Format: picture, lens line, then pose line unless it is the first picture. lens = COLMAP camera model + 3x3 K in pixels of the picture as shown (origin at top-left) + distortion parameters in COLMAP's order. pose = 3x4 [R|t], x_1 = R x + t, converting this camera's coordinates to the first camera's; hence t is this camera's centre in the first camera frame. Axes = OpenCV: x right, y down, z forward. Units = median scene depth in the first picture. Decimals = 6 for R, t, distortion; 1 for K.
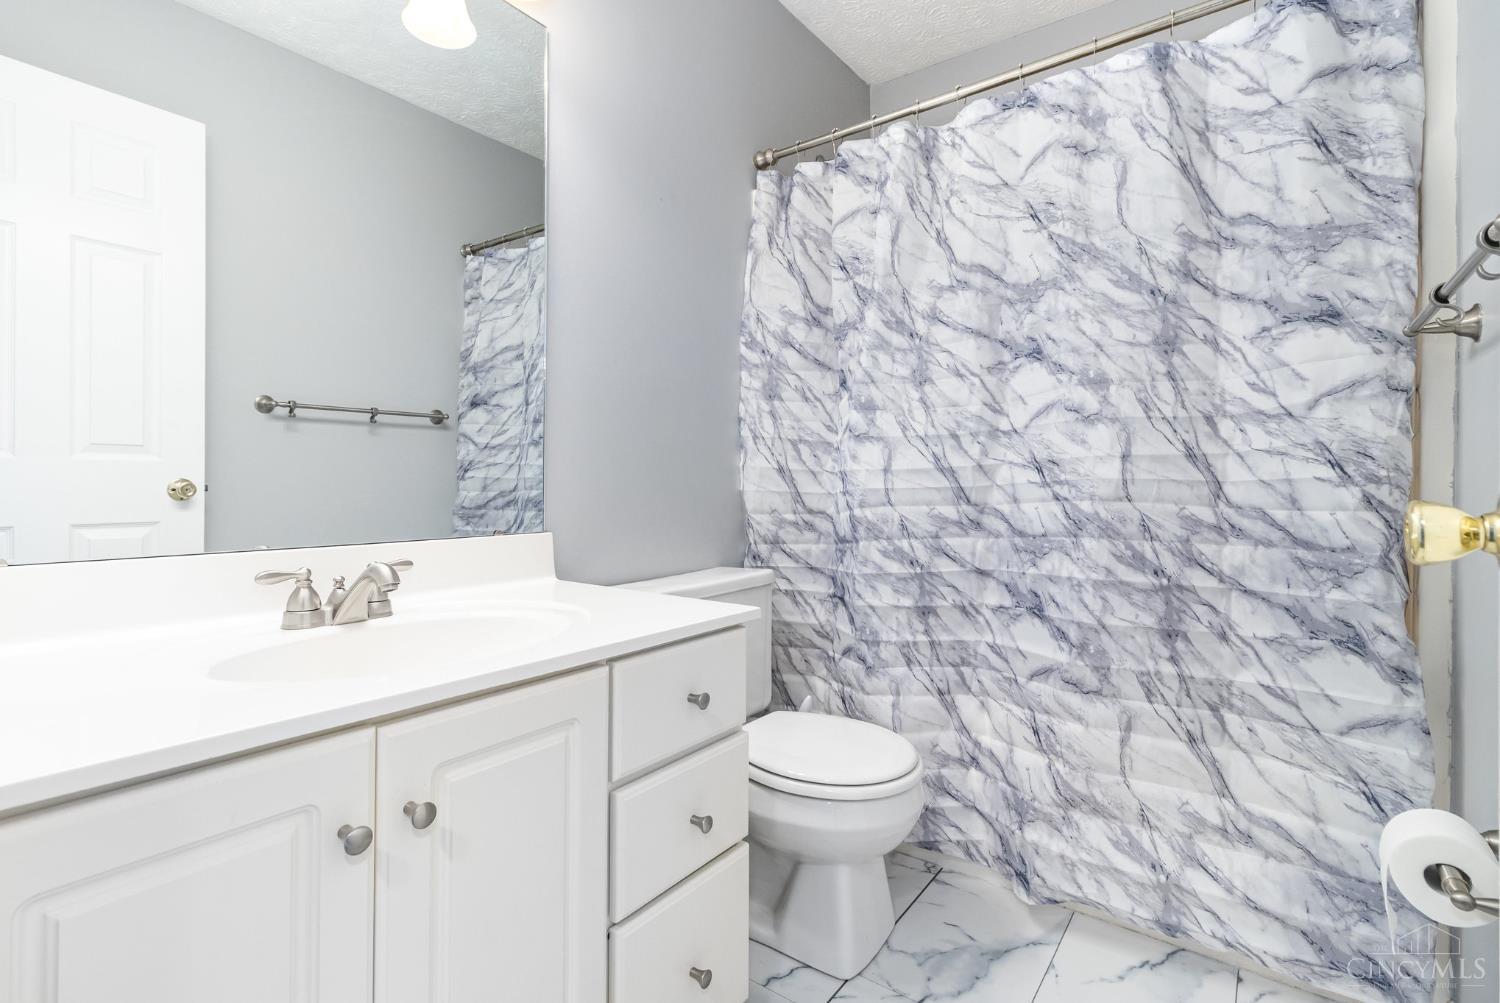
lens RADIAL K [[701.5, 0, 753.8], [0, 701.5, 485.2], [0, 0, 1]] dist [0.004006, -0.000867]
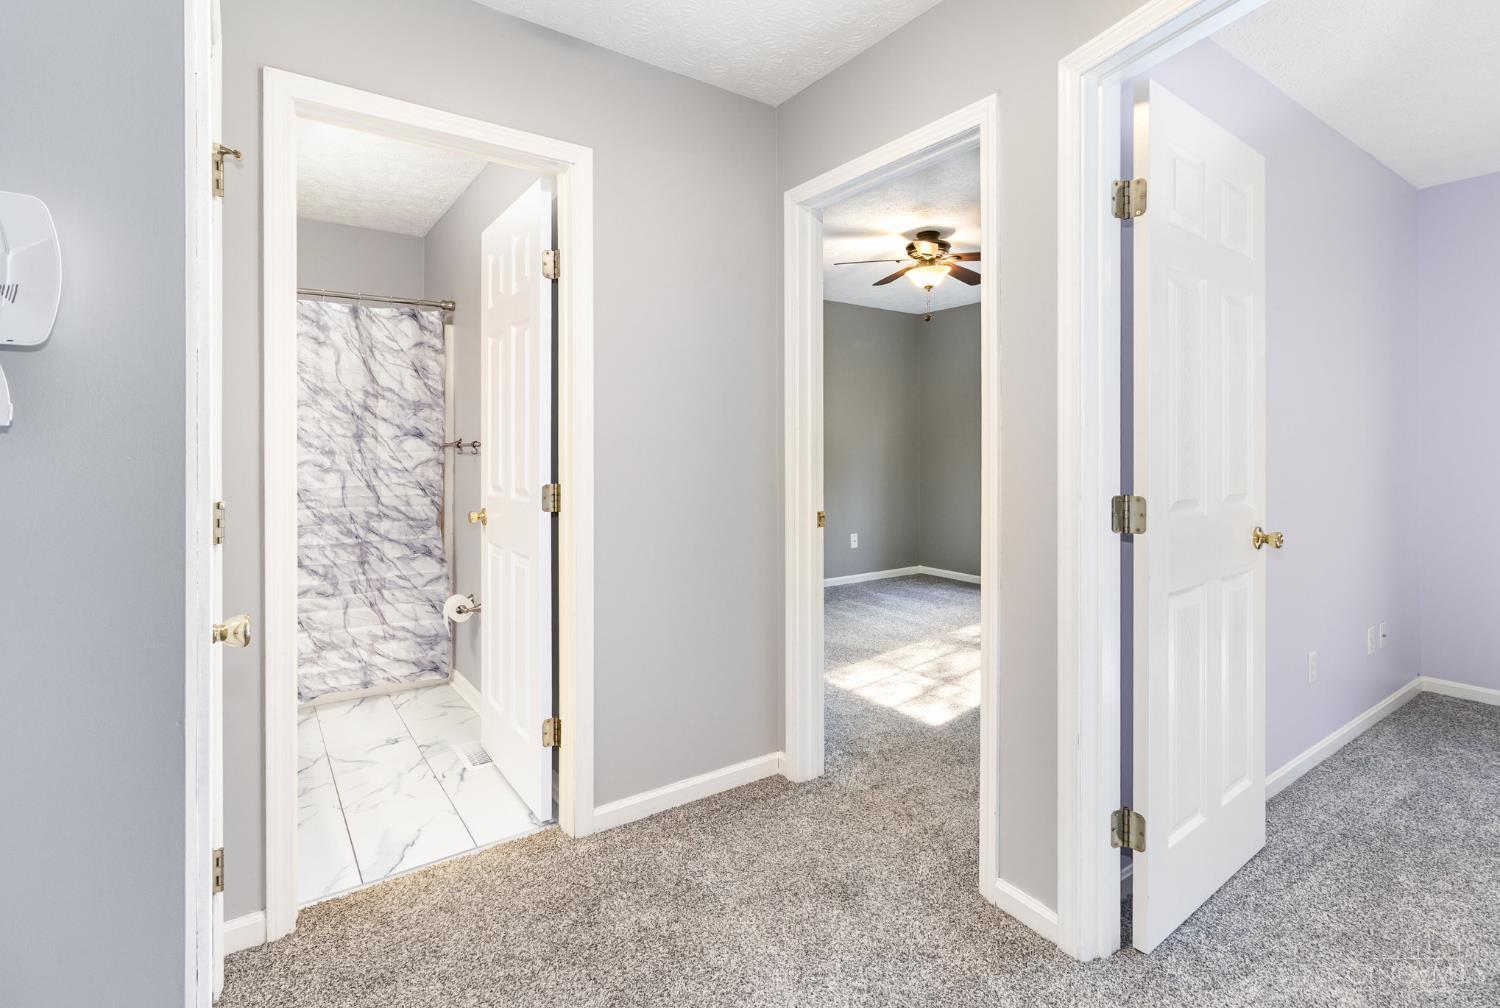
lens RADIAL K [[701.5, 0, 766.8], [0, 701.5, 448.5], [0, 0, 1]] dist [0.004006, -0.000867]
pose [[0.284708, -0.000408, 0.958614, -1.270839], [0.005377, 0.999985, -0.001171, -0.159034], [-0.958599, 0.005488, 0.284706, -0.963360]]
